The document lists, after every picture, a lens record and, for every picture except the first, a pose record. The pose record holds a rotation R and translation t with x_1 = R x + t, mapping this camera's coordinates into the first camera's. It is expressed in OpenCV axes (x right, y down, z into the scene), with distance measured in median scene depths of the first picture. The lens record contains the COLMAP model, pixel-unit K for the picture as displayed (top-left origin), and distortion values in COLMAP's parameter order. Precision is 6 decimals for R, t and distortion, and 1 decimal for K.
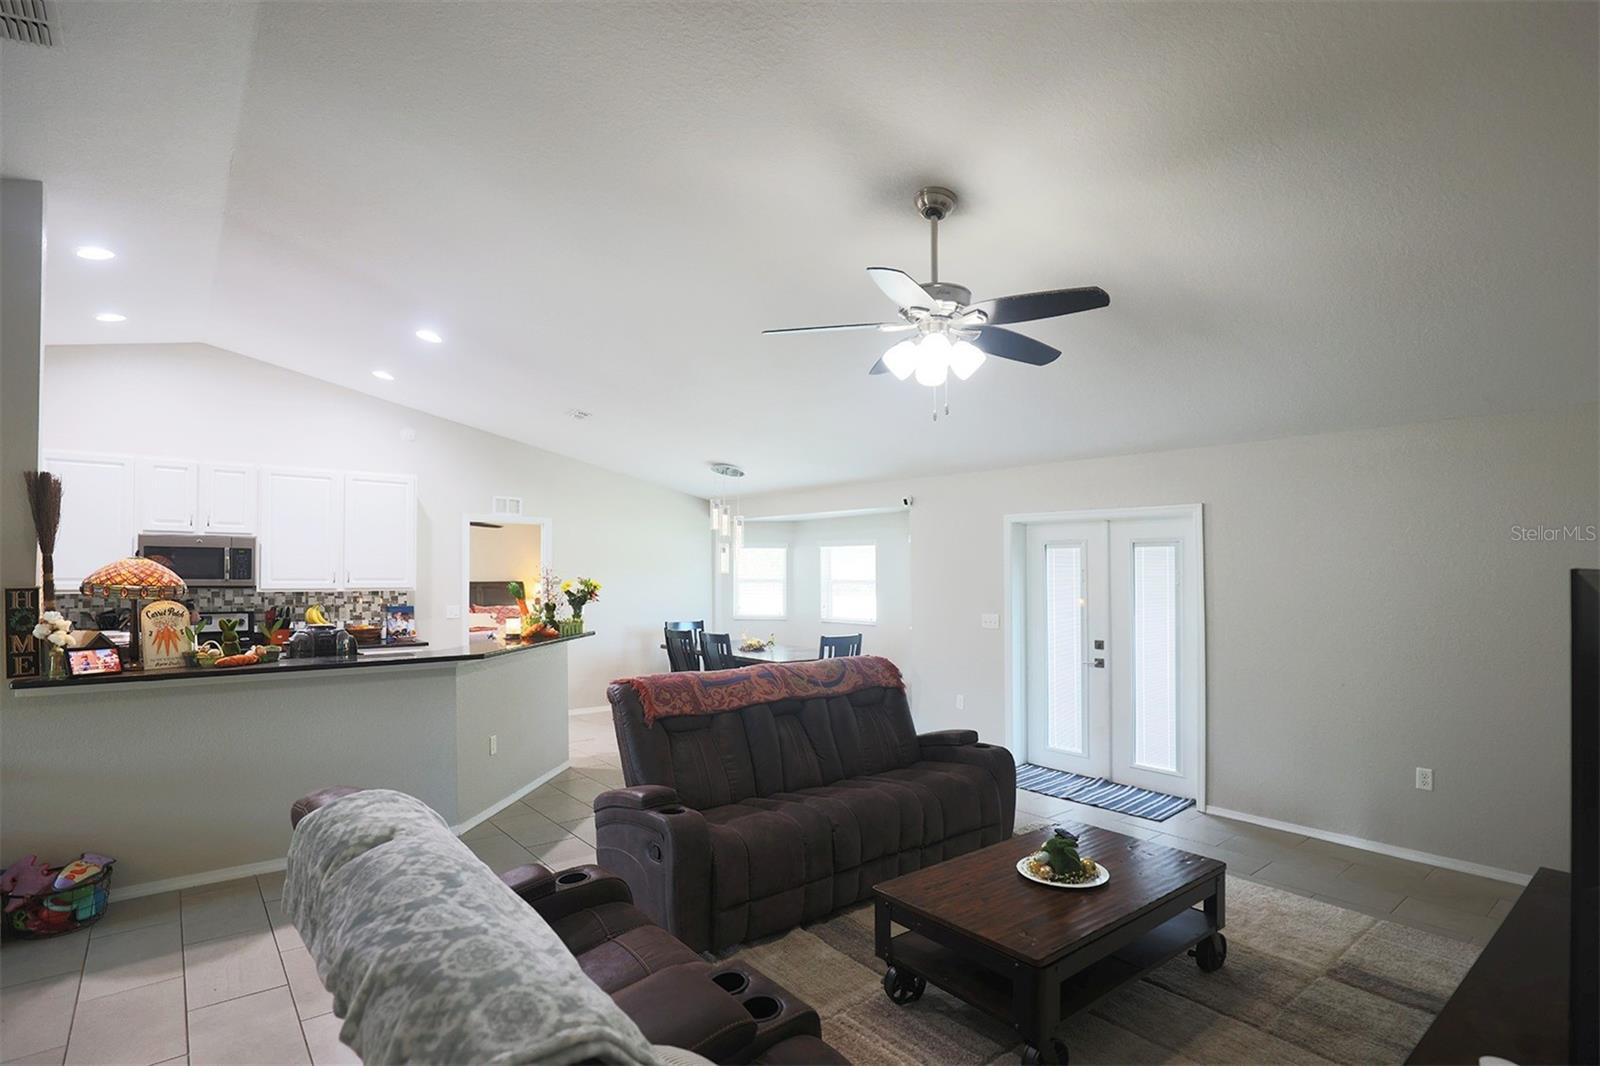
lens RADIAL K [[789.8, 0, 768.2], [0, 789.8, 540.5], [0, 0, 1]] dist [-0.014402, 0.000412]
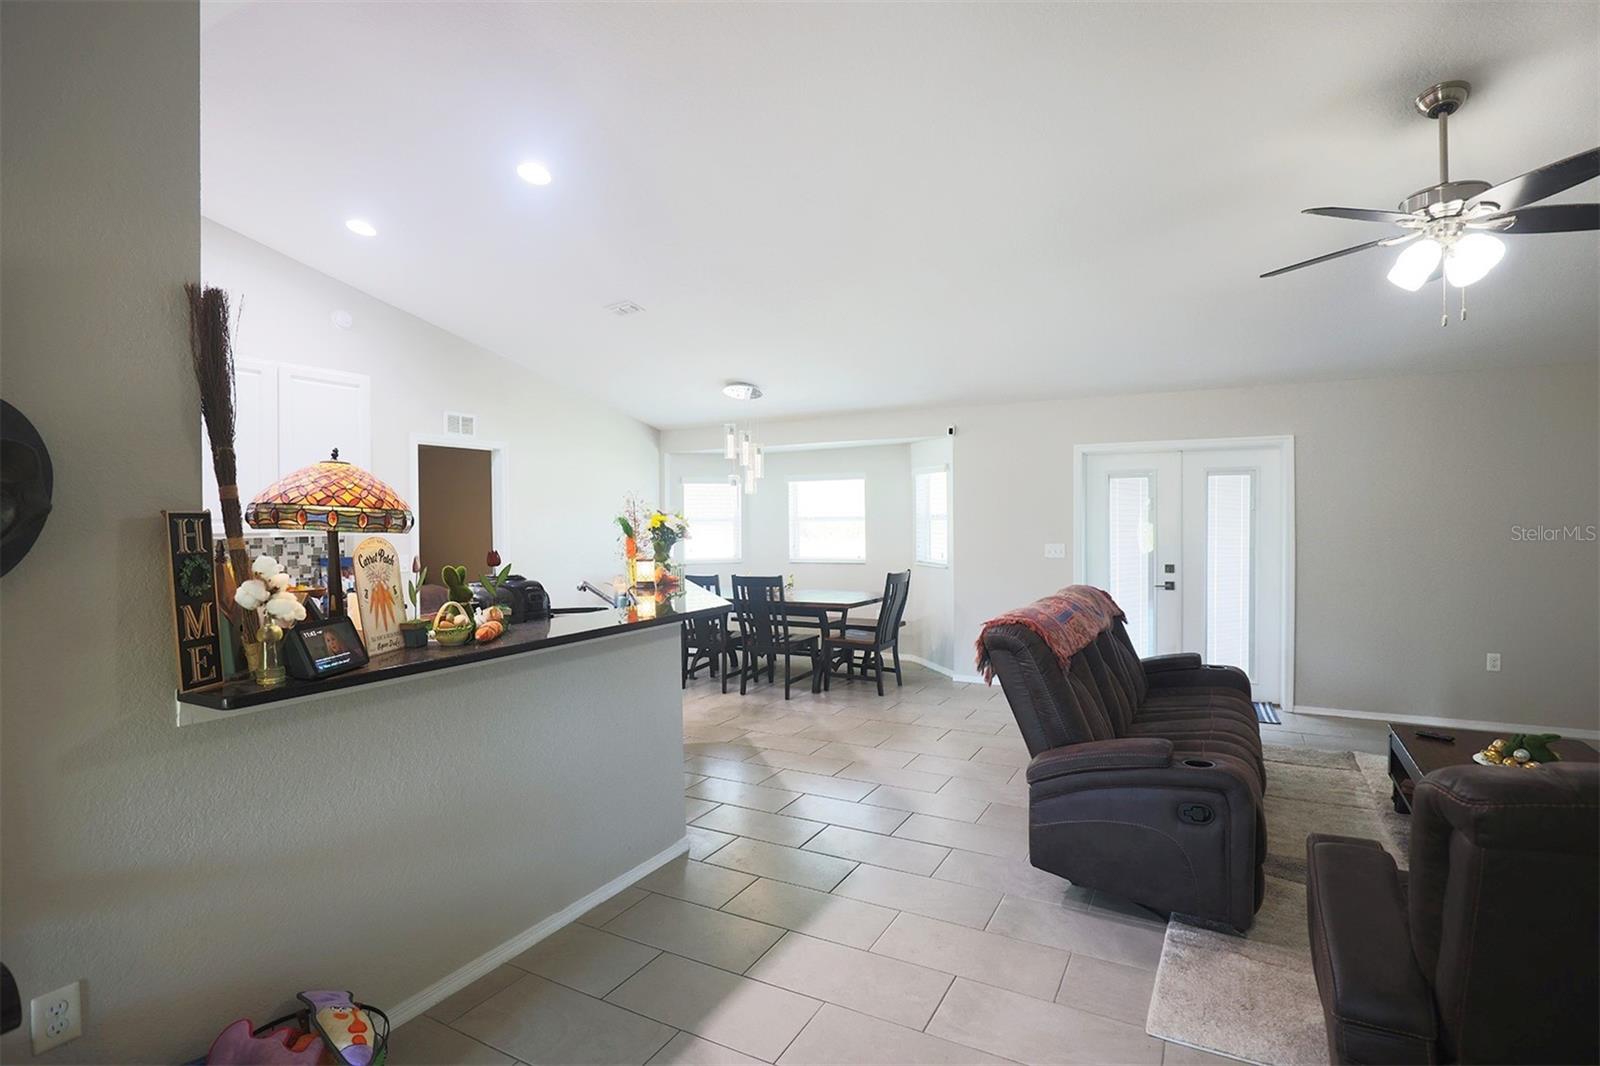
lens RADIAL K [[796.0, 0, 797.5], [0, 796.0, 517.0], [0, 0, 1]] dist [-0.022941, 0.000216]
pose [[0.923301, -0.012929, 0.383859, -0.465588], [-0.000586, 0.999385, 0.035072, 0.027091], [-0.384077, -0.032607, 0.922725, 0.221795]]
